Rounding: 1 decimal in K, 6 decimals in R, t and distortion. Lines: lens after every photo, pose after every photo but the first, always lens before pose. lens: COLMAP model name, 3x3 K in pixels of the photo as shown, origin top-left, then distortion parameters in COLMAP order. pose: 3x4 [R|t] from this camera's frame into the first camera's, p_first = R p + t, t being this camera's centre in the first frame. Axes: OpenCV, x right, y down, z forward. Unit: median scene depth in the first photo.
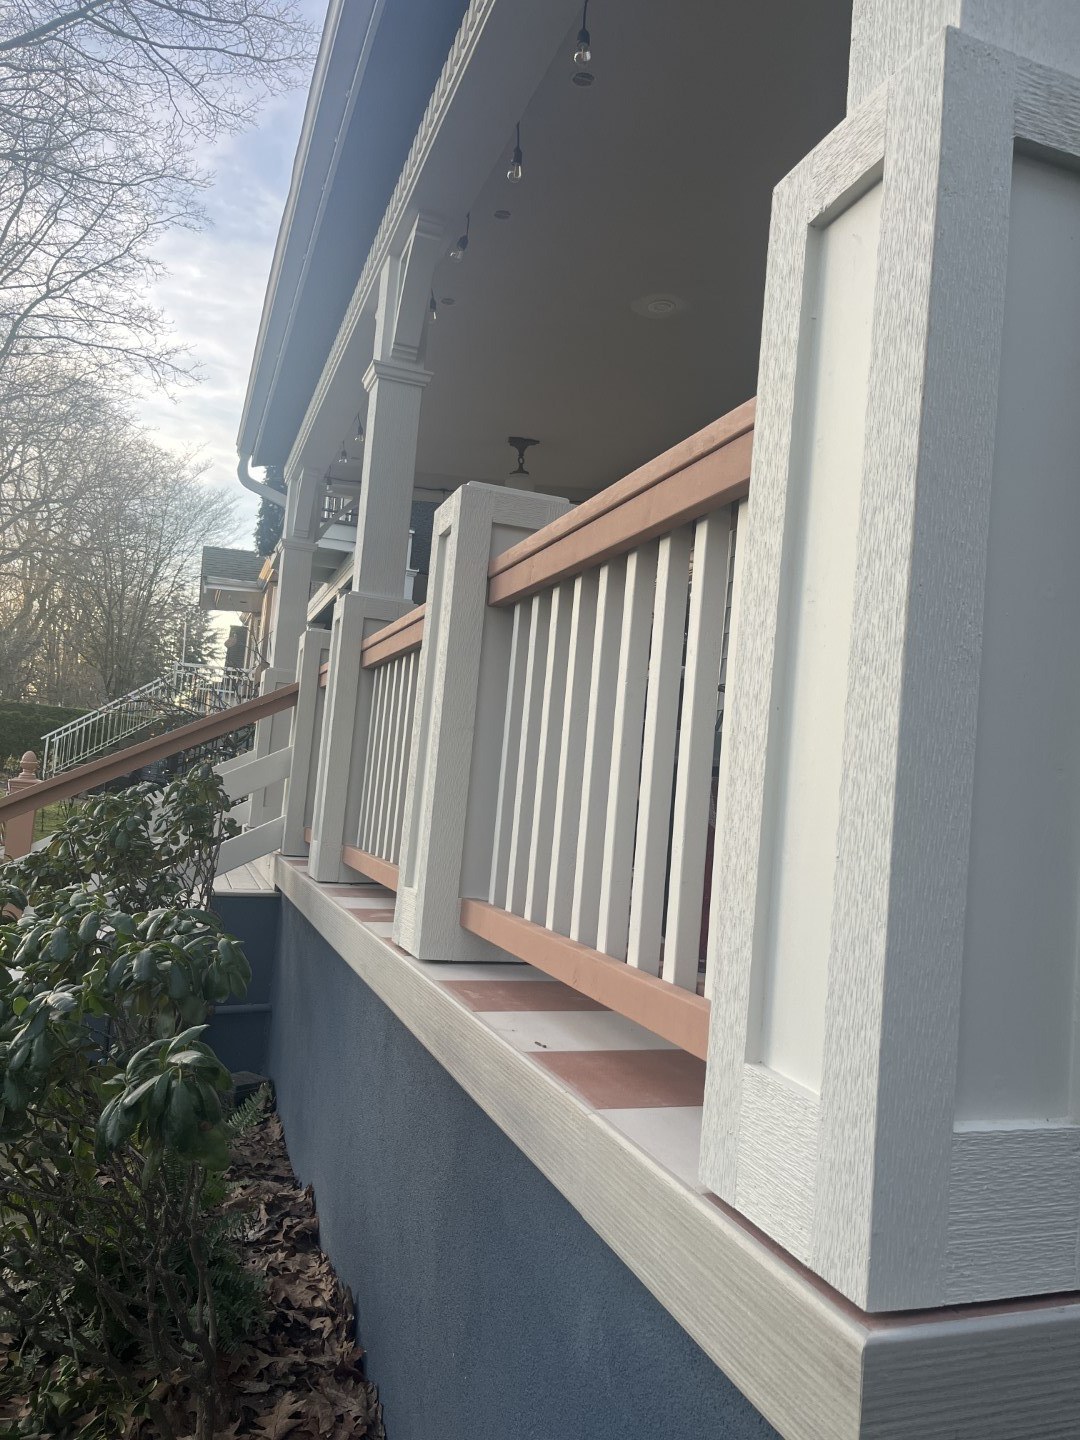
lens RADIAL K [[1089.8, 0, 555.9], [0, 1089.8, 725.5], [0, 0, 1]] dist [0.059883, -0.081792]
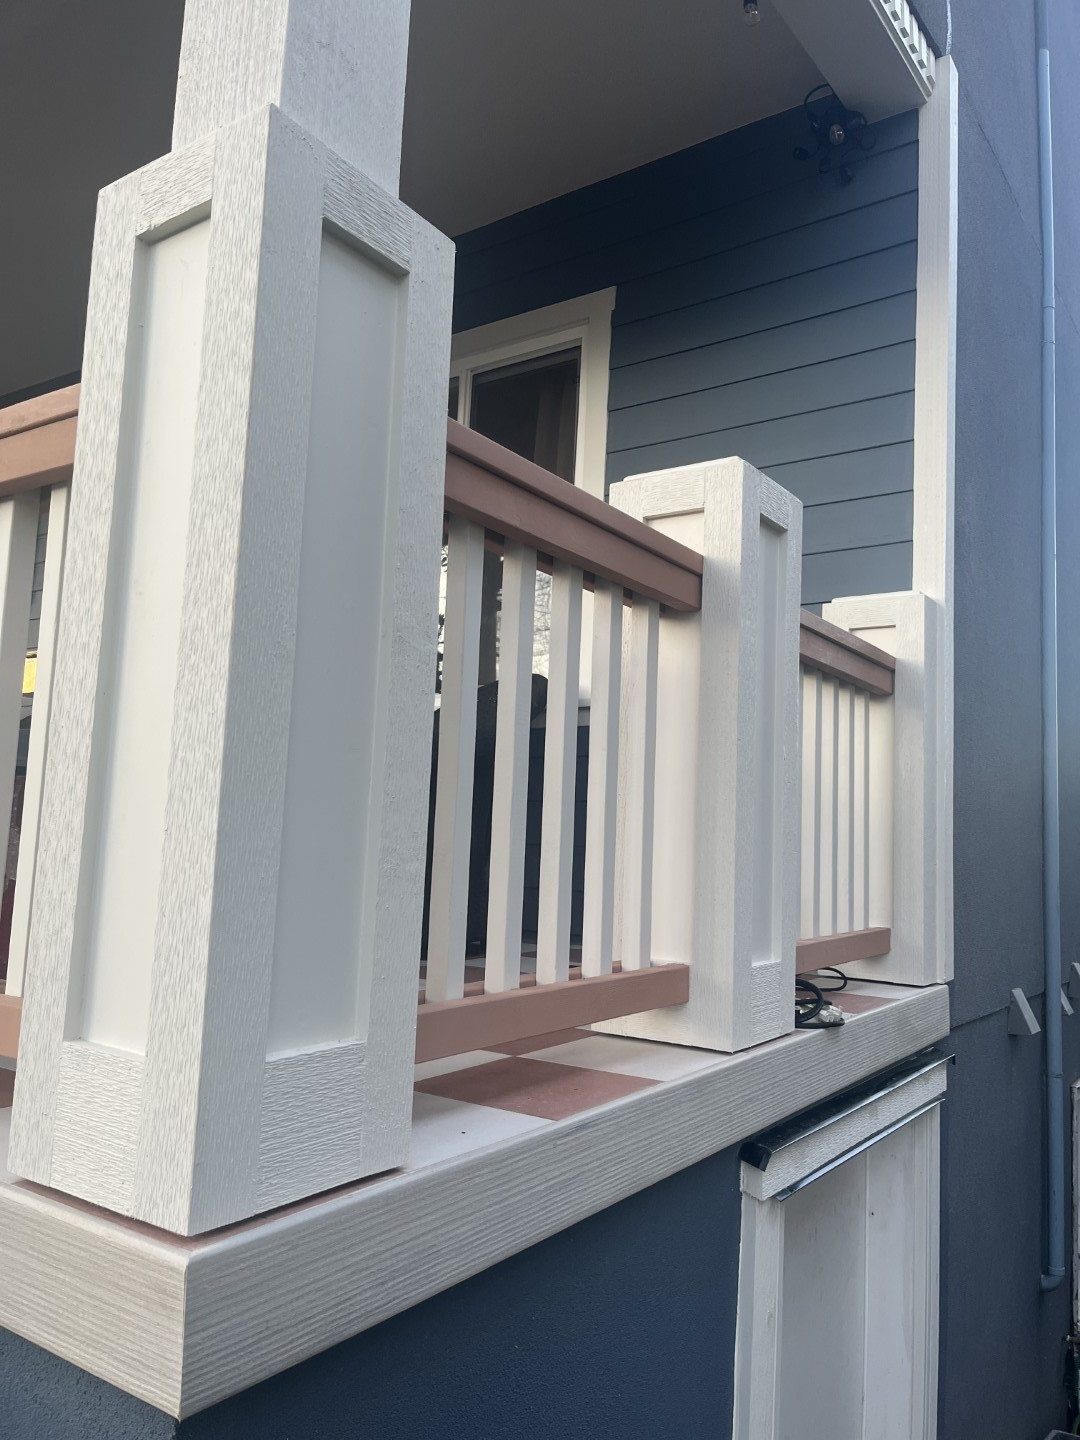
lens RADIAL K [[1089.8, 0, 553.6], [0, 1089.8, 723.9], [0, 0, 1]] dist [0.059883, -0.081792]
pose [[0.807796, 0.014206, 0.589290, -0.065838], [-0.009542, 0.999894, -0.011025, 0.020351], [-0.589384, 0.003283, 0.807846, -0.091911]]
